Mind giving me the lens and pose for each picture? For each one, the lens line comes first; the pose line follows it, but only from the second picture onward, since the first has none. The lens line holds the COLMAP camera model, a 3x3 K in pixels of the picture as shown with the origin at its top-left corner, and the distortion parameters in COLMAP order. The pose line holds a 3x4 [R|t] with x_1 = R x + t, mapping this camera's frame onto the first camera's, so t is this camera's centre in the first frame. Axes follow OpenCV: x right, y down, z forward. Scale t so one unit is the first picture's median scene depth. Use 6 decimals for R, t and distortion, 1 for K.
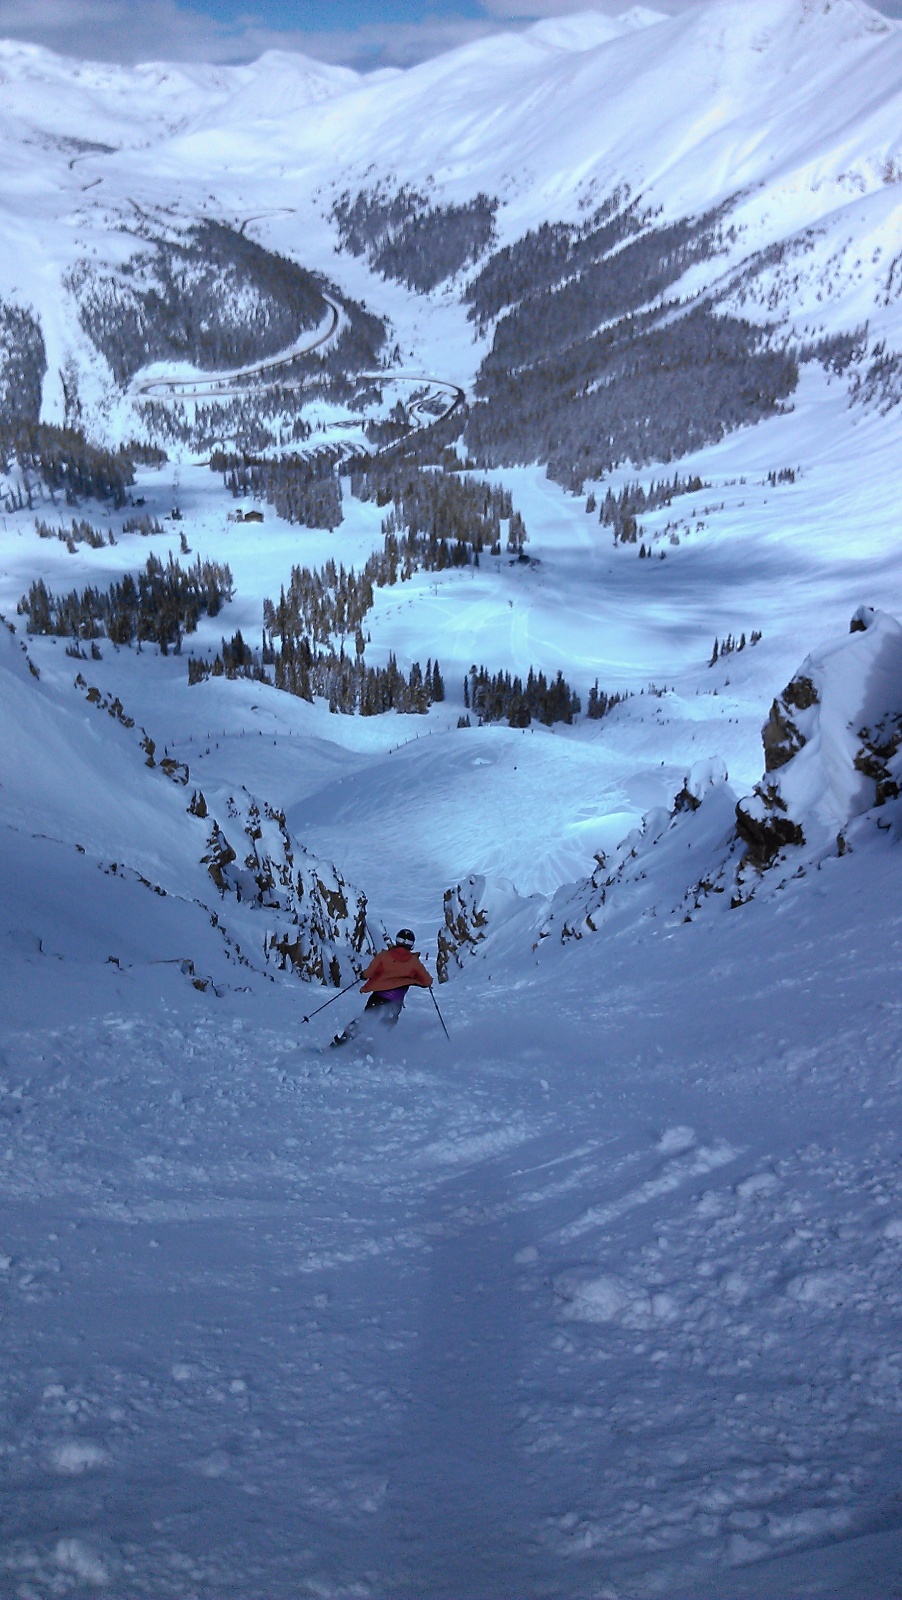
lens RADIAL K [[1314.9, 0, 413.1], [0, 1314.9, 866.7], [0, 0, 1]] dist [-0.003391, -0.013127]
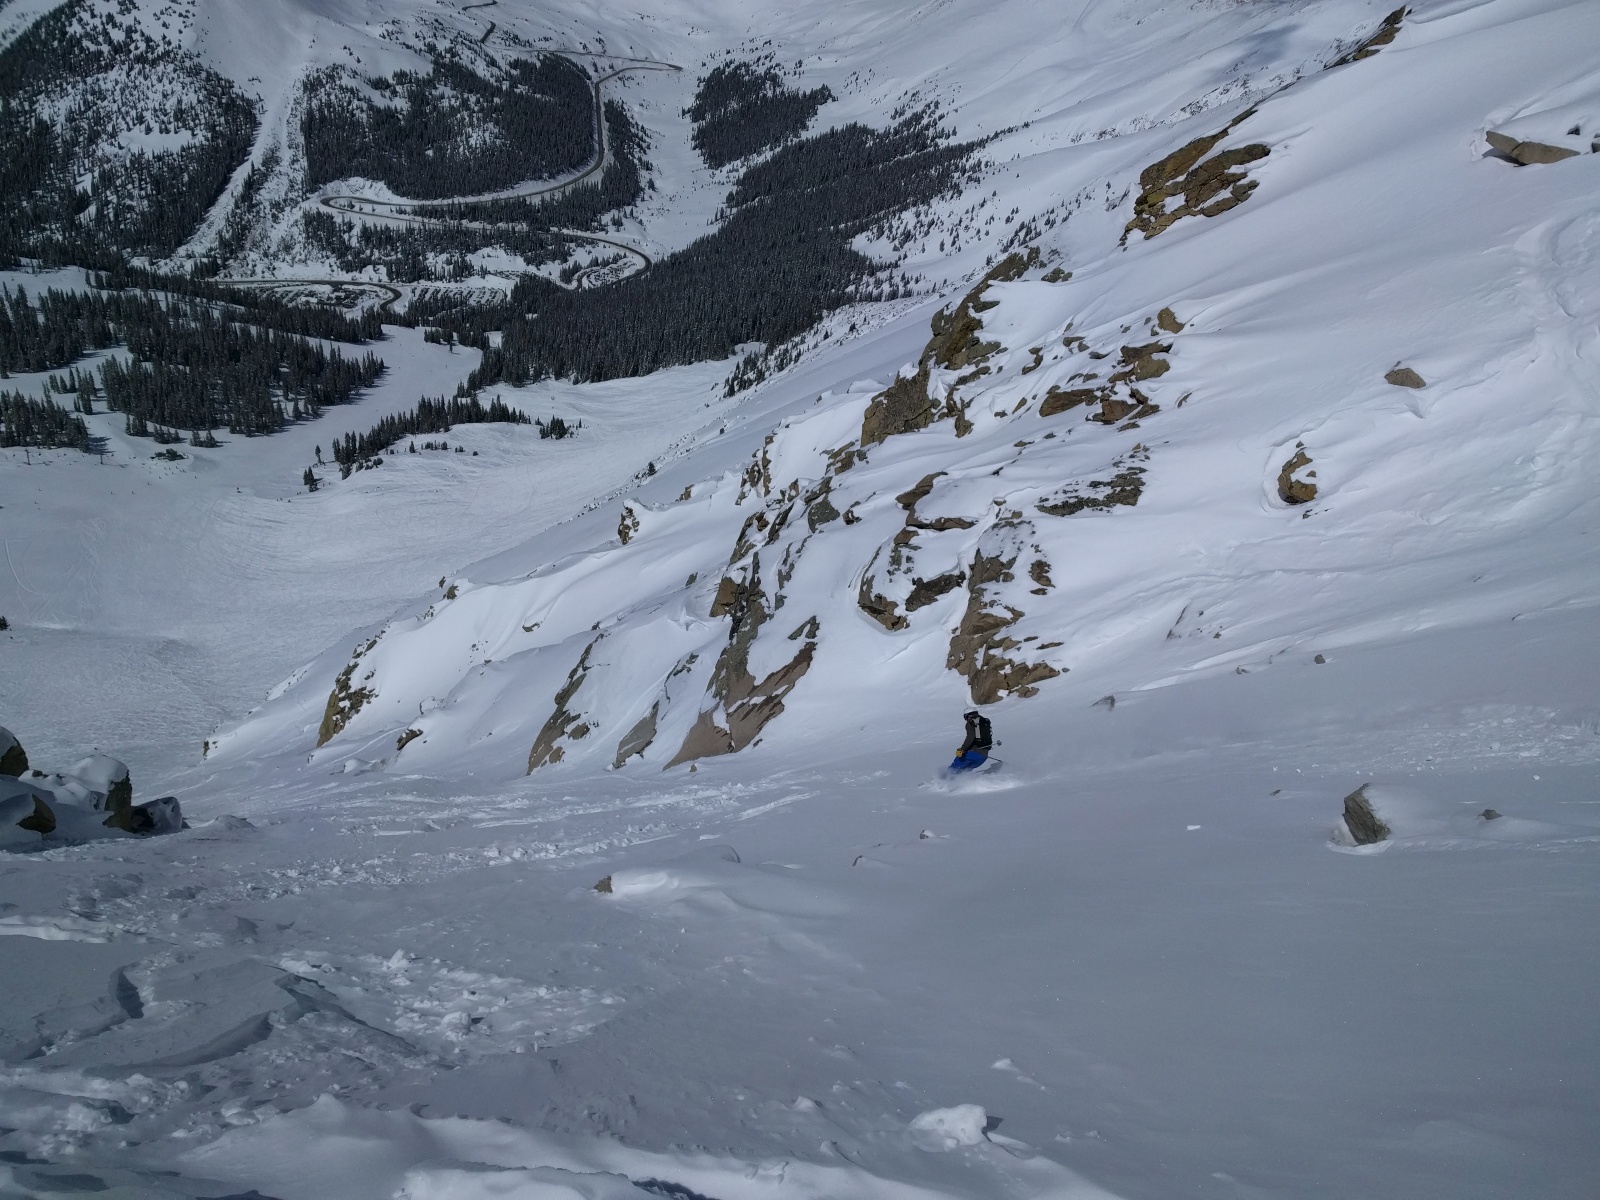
lens RADIAL K [[1198.6, 0, 806.0], [0, 1198.6, 632.1], [0, 0, 1]] dist [0.016549, 0.013167]
pose [[0.967472, 0.233975, -0.096200, 0.300652], [-0.237305, 0.971124, -0.024603, -0.099965], [0.087666, 0.046631, 0.995058, 0.120386]]
